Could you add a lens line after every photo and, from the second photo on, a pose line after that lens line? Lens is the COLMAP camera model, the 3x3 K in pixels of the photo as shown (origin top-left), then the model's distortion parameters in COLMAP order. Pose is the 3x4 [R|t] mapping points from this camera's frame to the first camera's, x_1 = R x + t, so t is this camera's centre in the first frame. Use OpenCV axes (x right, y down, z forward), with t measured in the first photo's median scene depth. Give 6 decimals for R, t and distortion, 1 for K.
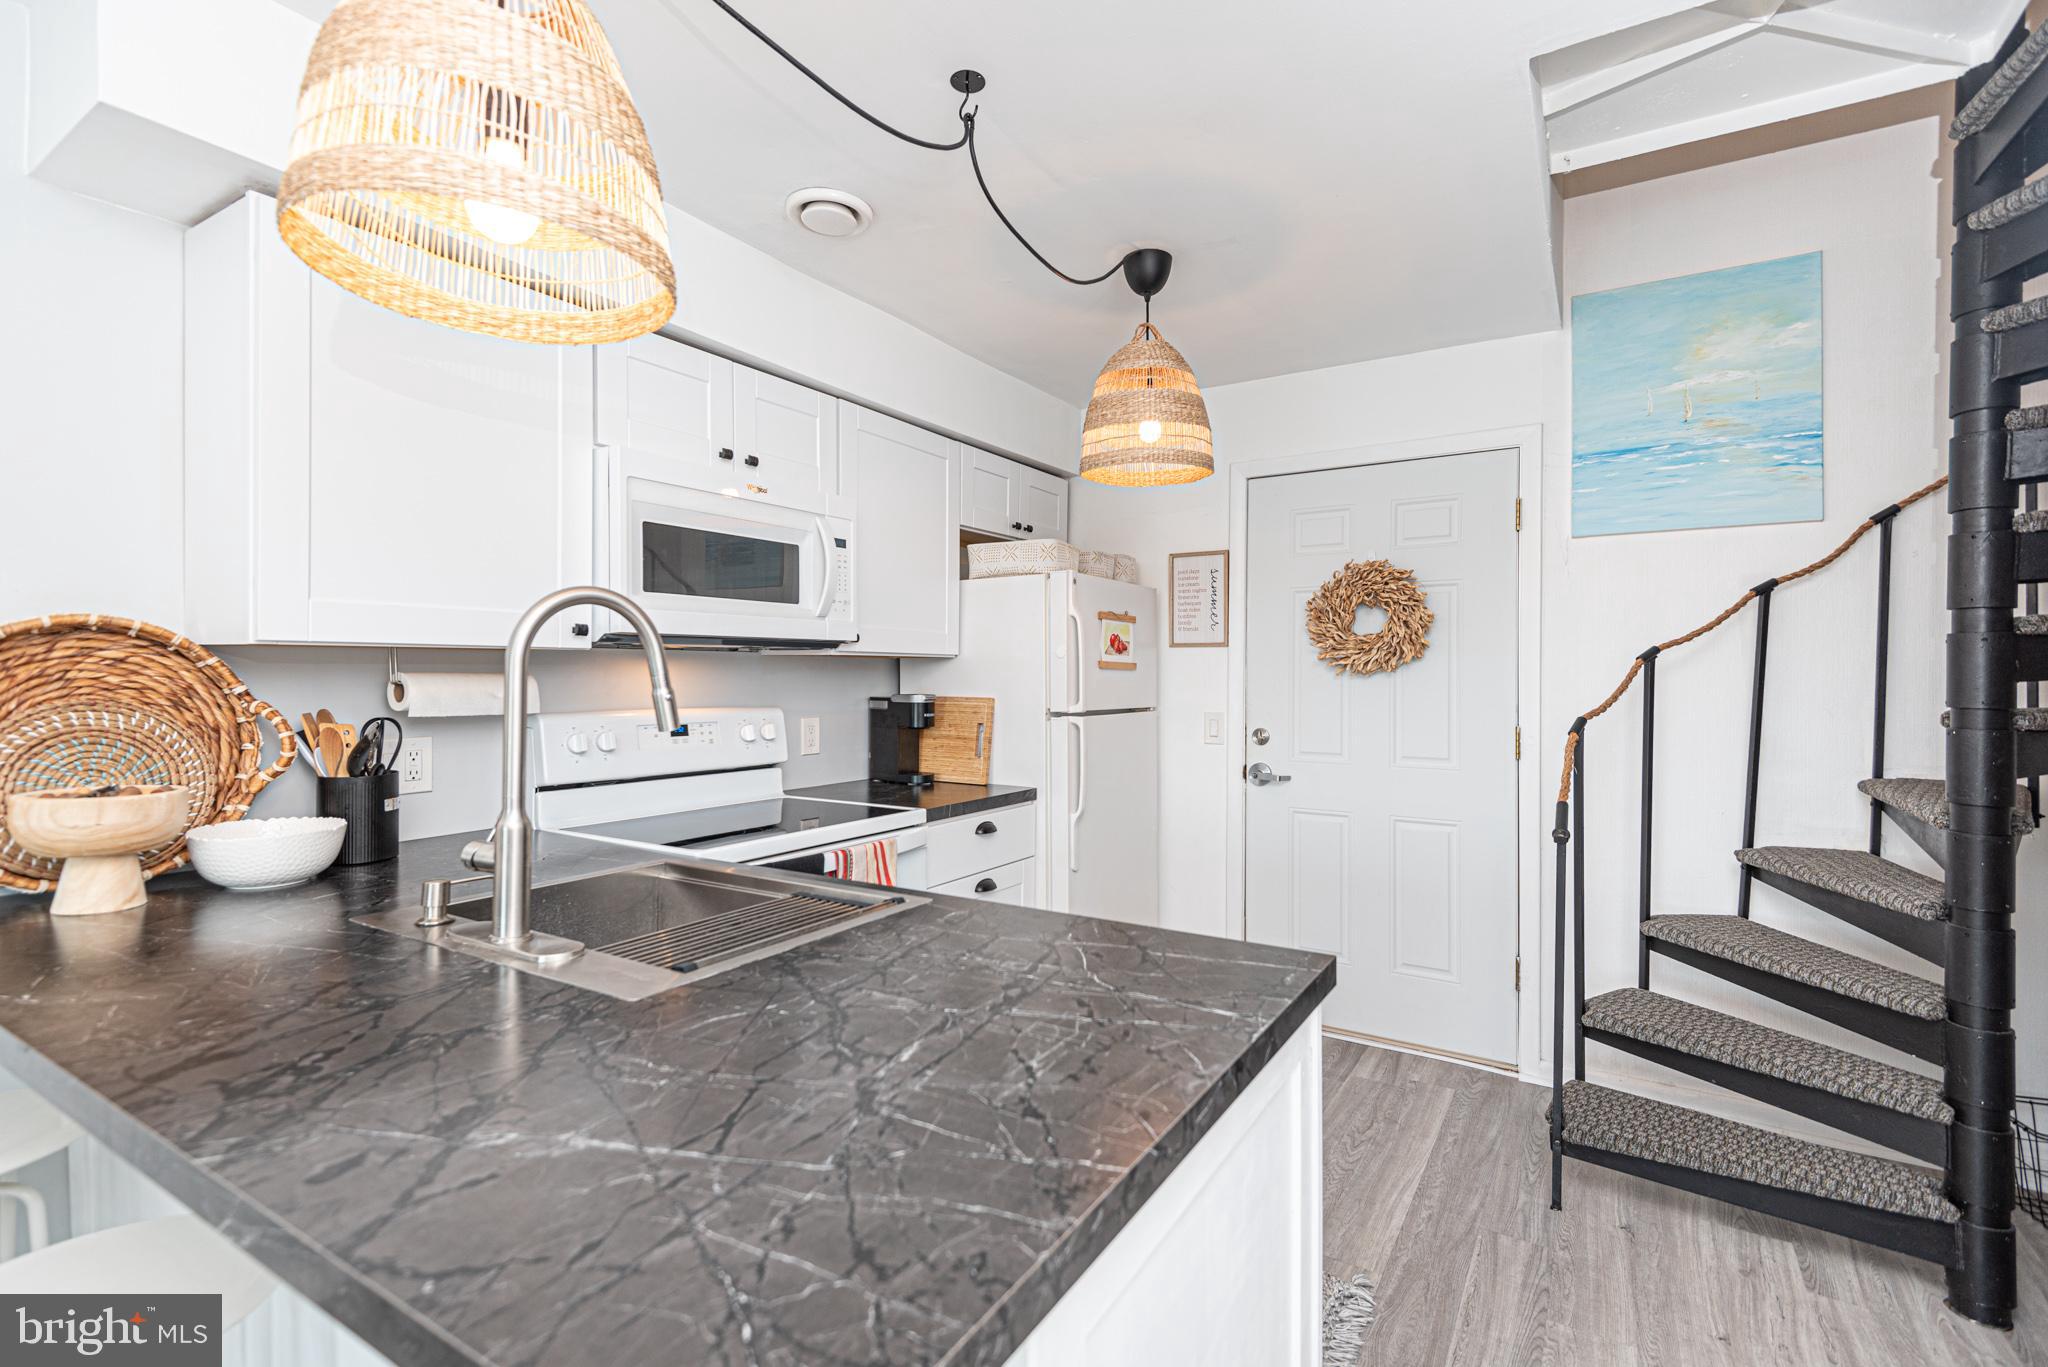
lens RADIAL K [[950.1, 0, 1025.4], [0, 950.1, 673.7], [0, 0, 1]] dist [0.023700, -0.009687]
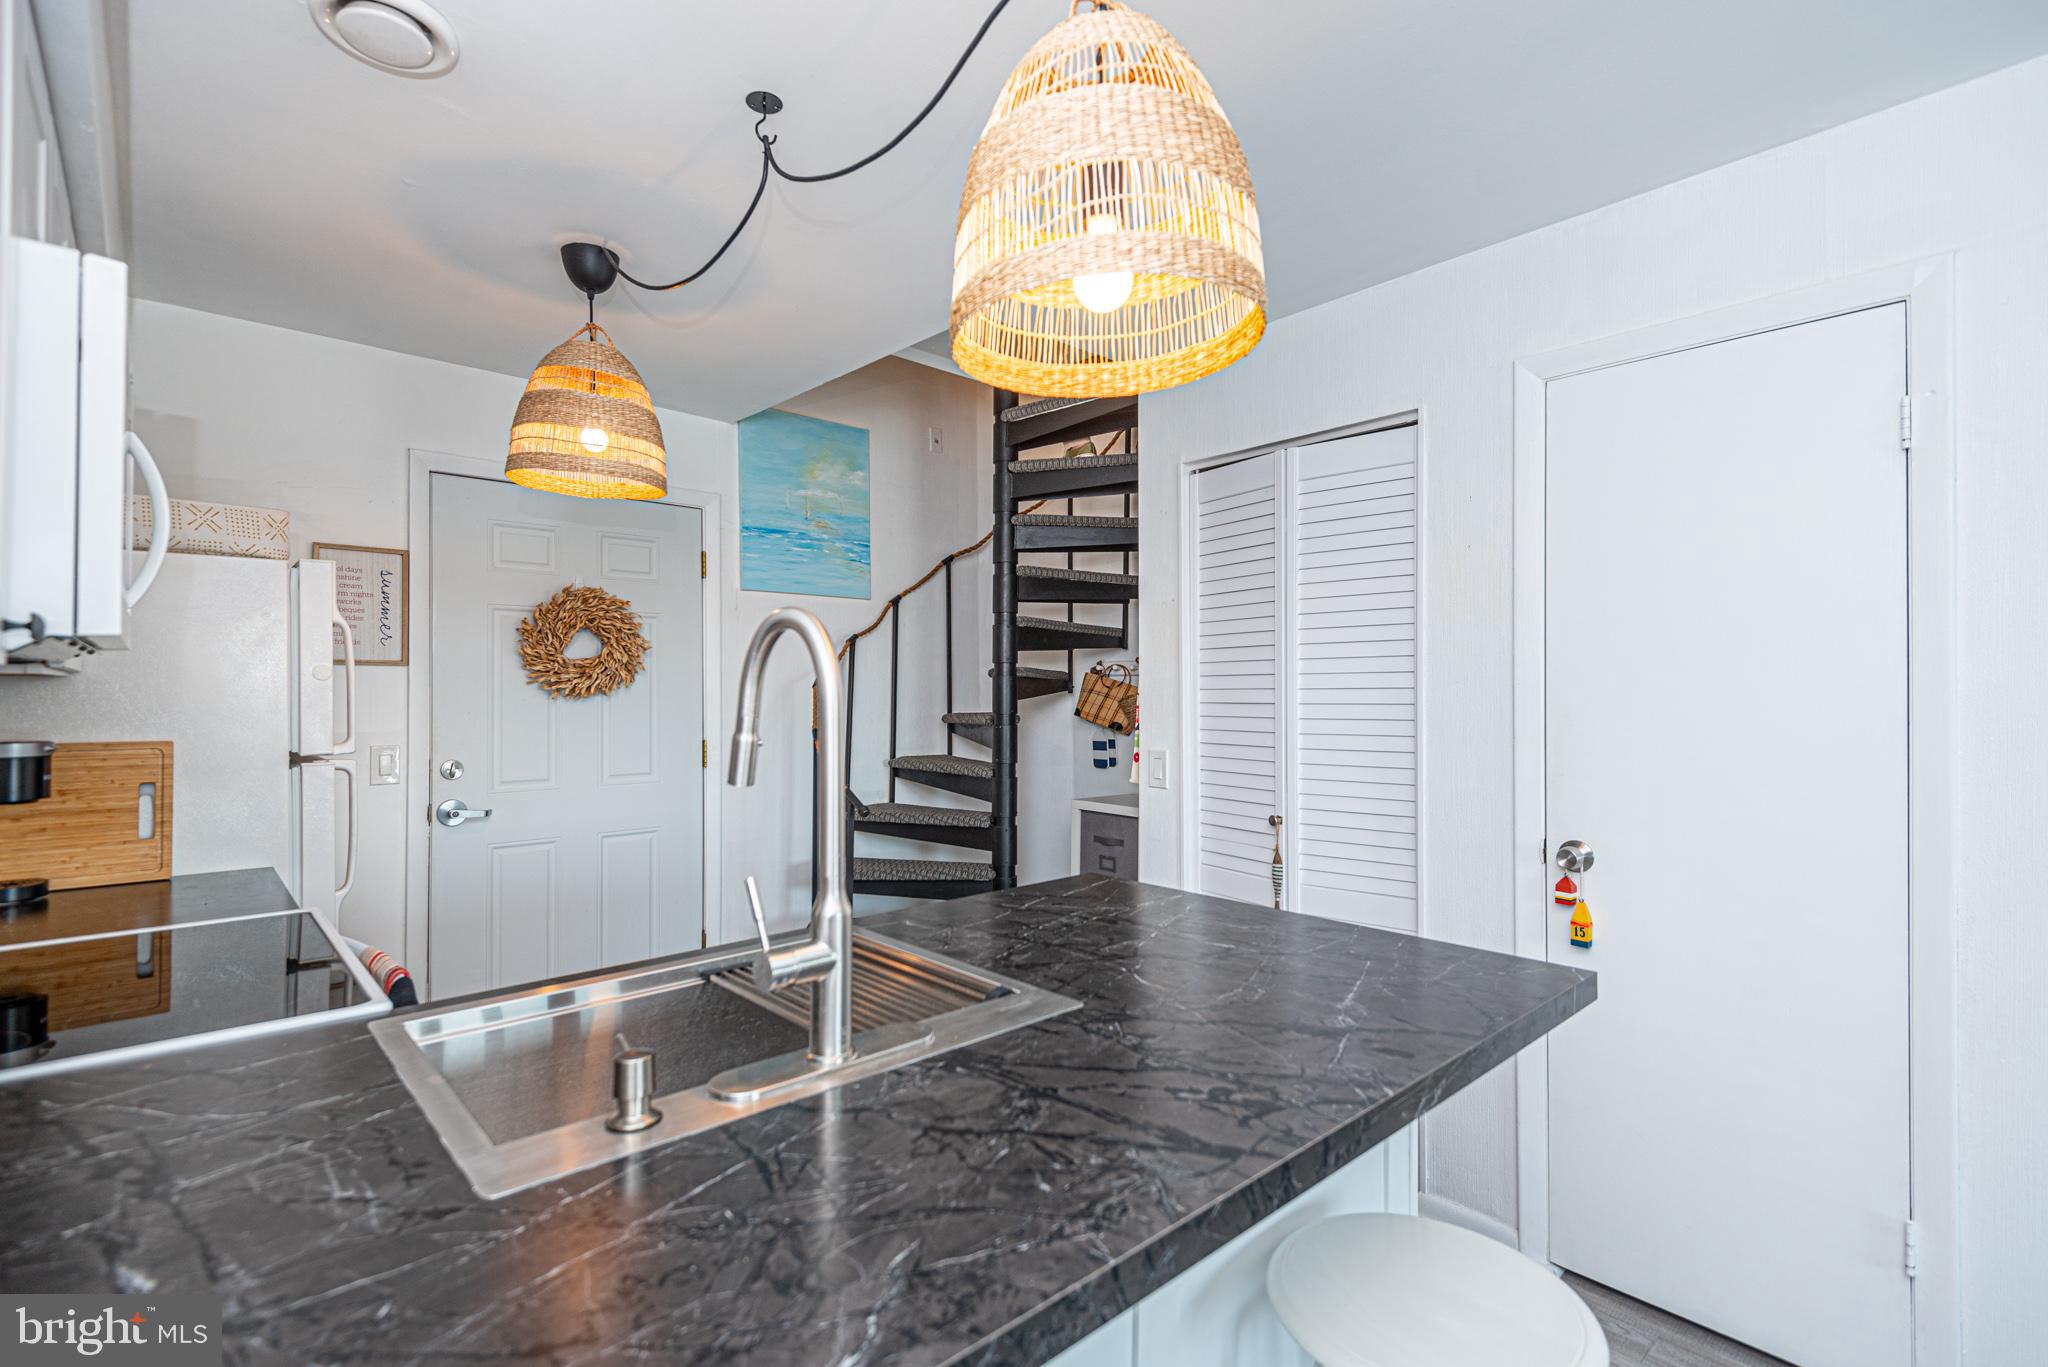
lens RADIAL K [[950.1, 0, 1047.5], [0, 950.1, 689.5], [0, 0, 1]] dist [0.023700, -0.009687]
pose [[0.254717, -0.002181, 0.967013, -0.637929], [-0.000794, 0.999997, 0.002465, -0.014217], [-0.967015, -0.001395, 0.254714, 0.319203]]
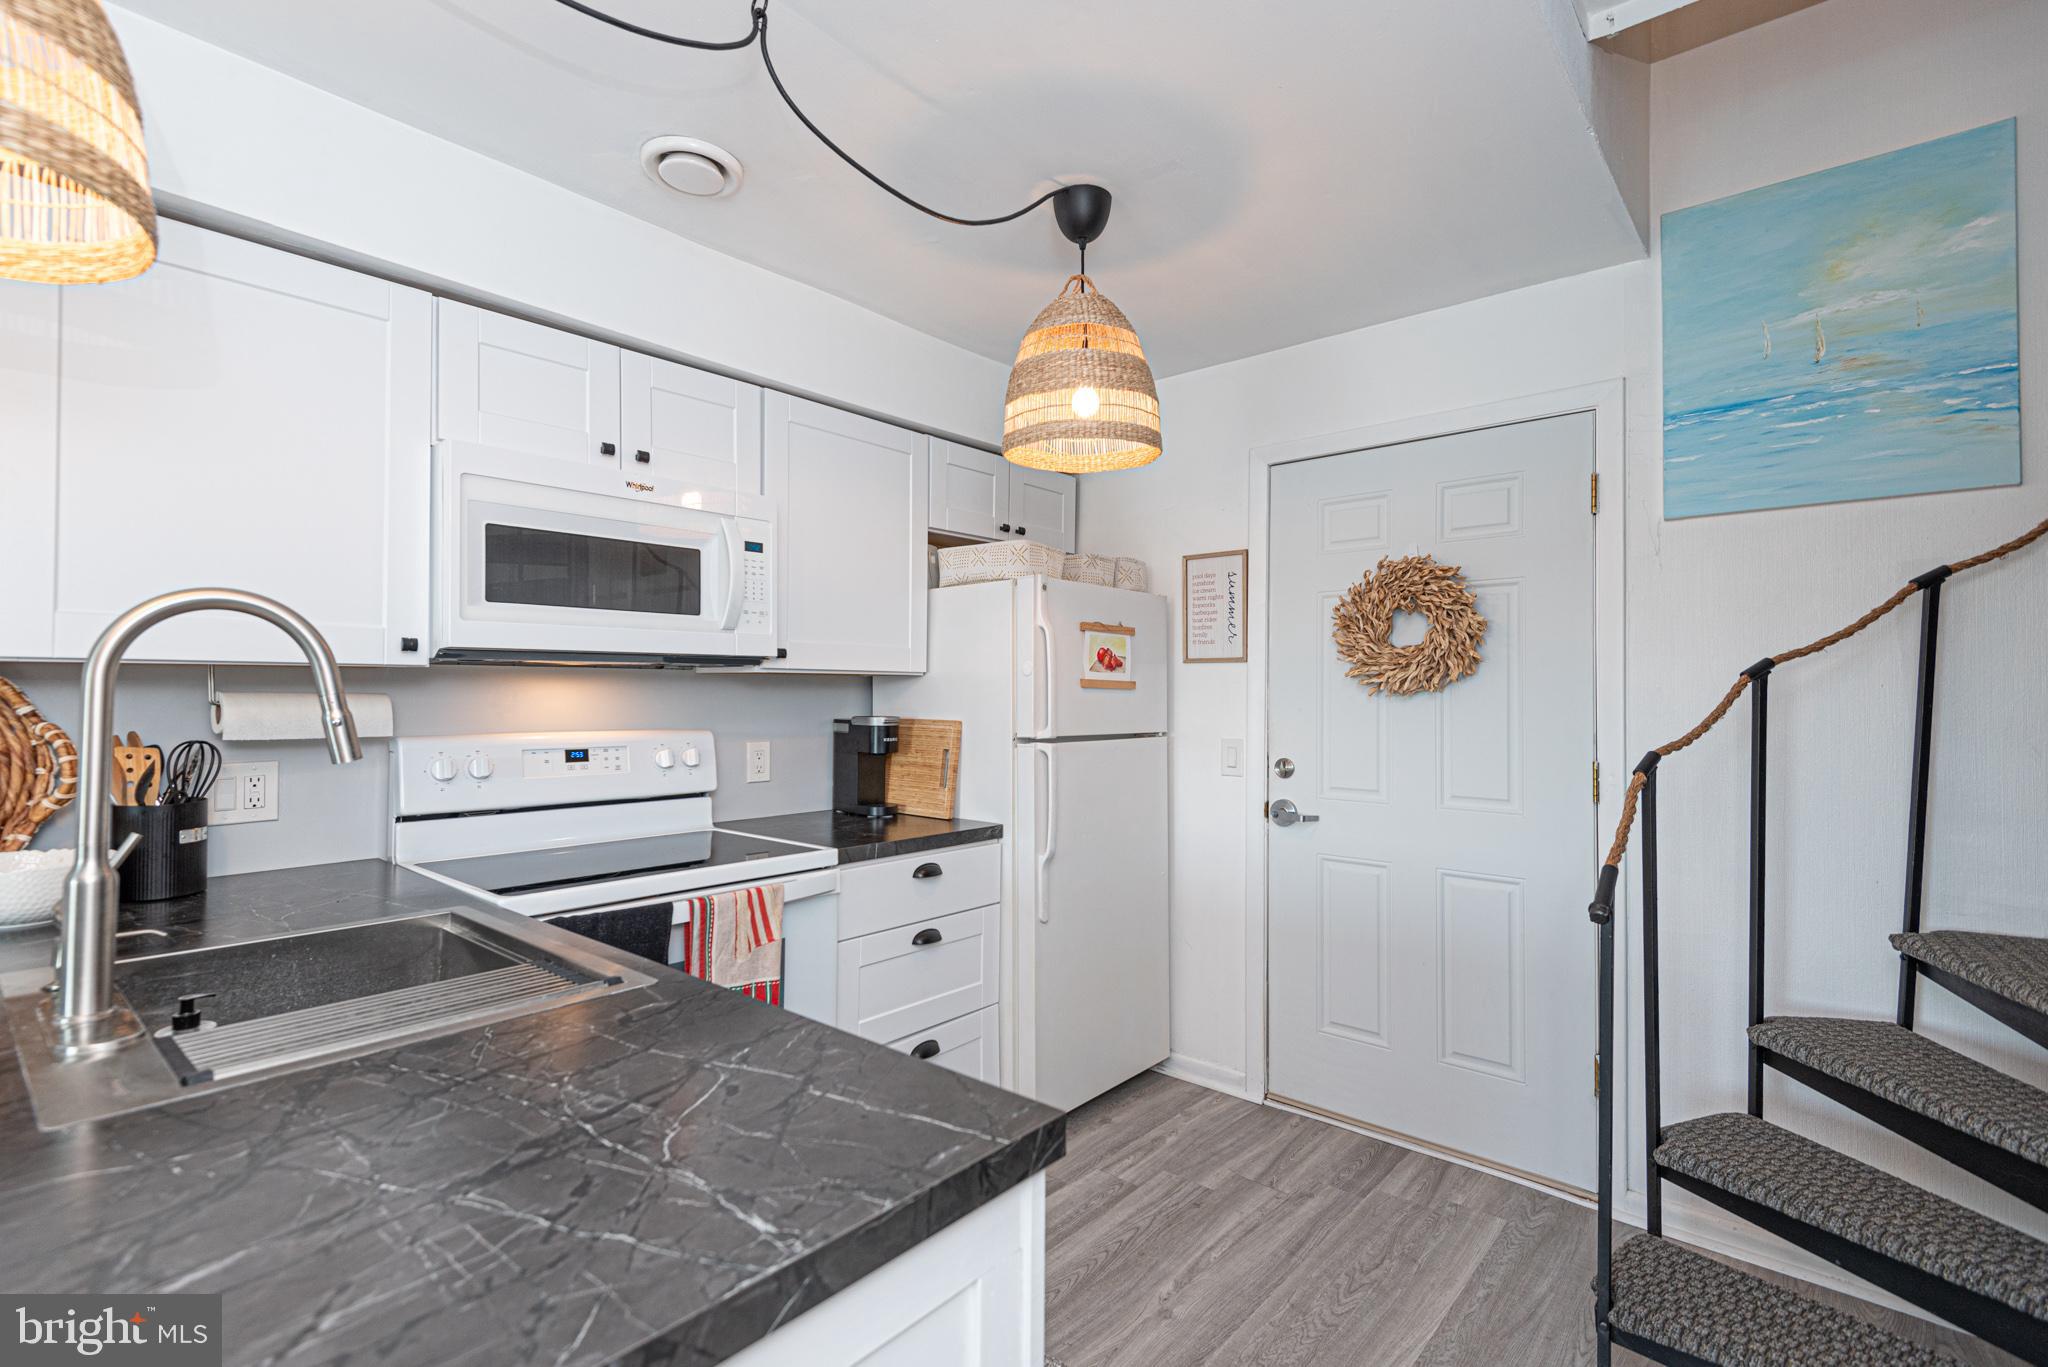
lens RADIAL K [[950.1, 0, 1021.5], [0, 950.1, 679.3], [0, 0, 1]] dist [0.023700, -0.009687]
pose [[0.987186, -0.001623, -0.159564, 0.203278], [-0.000868, 0.999879, -0.015539, 0.000346], [0.159570, 0.015479, 0.987065, 0.164796]]
